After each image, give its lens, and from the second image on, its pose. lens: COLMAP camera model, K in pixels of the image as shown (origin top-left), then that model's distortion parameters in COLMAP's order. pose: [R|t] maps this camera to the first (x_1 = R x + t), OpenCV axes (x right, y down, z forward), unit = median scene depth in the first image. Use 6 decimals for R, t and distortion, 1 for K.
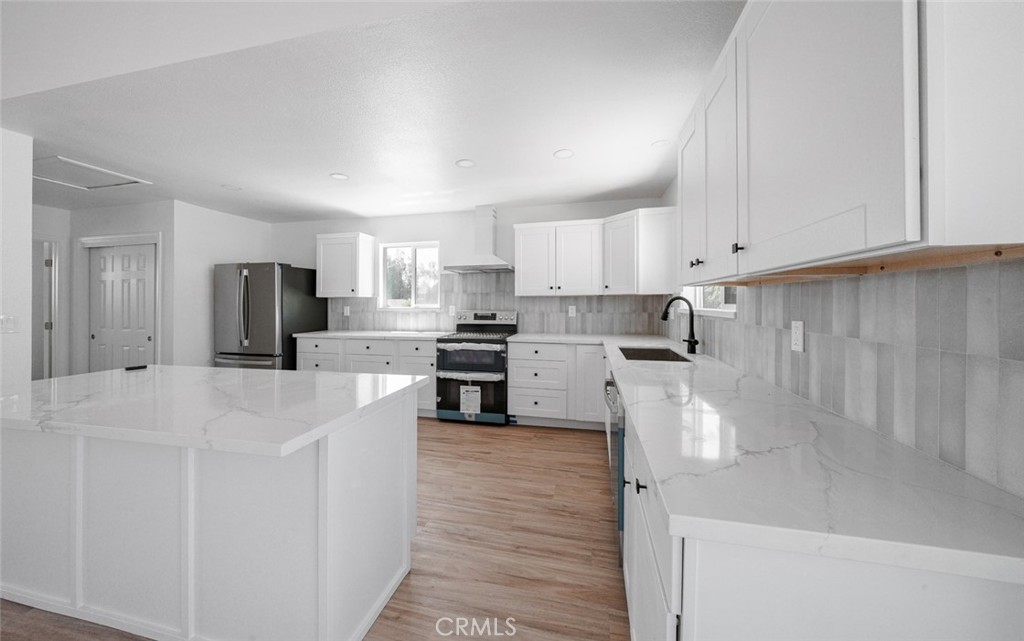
lens RADIAL K [[352.7, 0, 505.9], [0, 352.7, 301.4], [0, 0, 1]] dist [-0.001066, -0.000013]
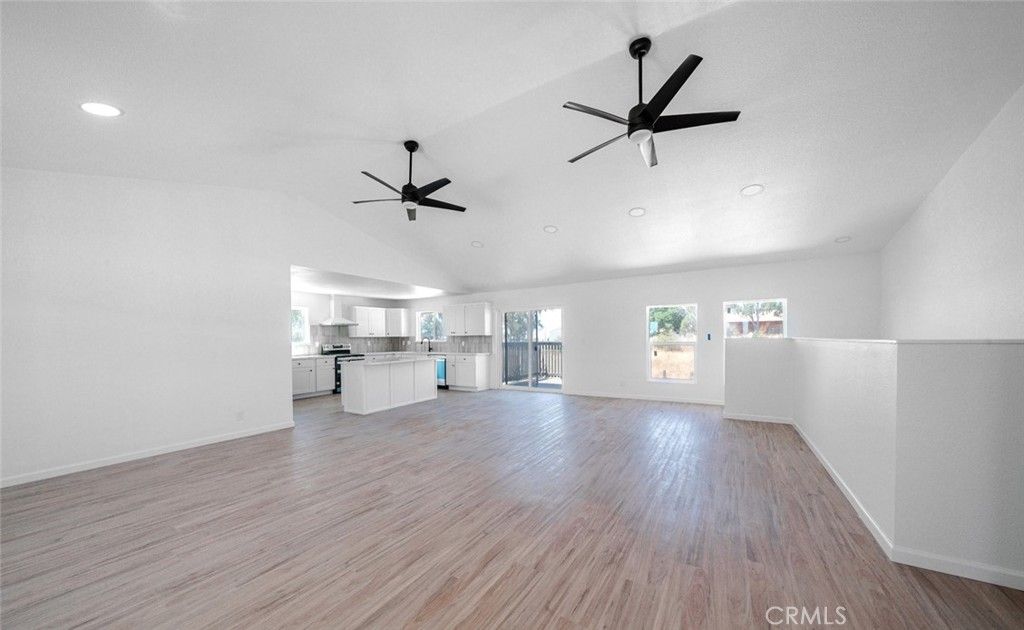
lens RADIAL K [[365.2, 0, 497.5], [0, 365.2, 343.7], [0, 0, 1]] dist [0.001330, 0.000021]
pose [[0.338182, -0.017028, 0.940927, -2.037307], [0.005908, 0.999855, 0.015971, -0.004797], [-0.941062, 0.000158, 0.338233, -0.742989]]
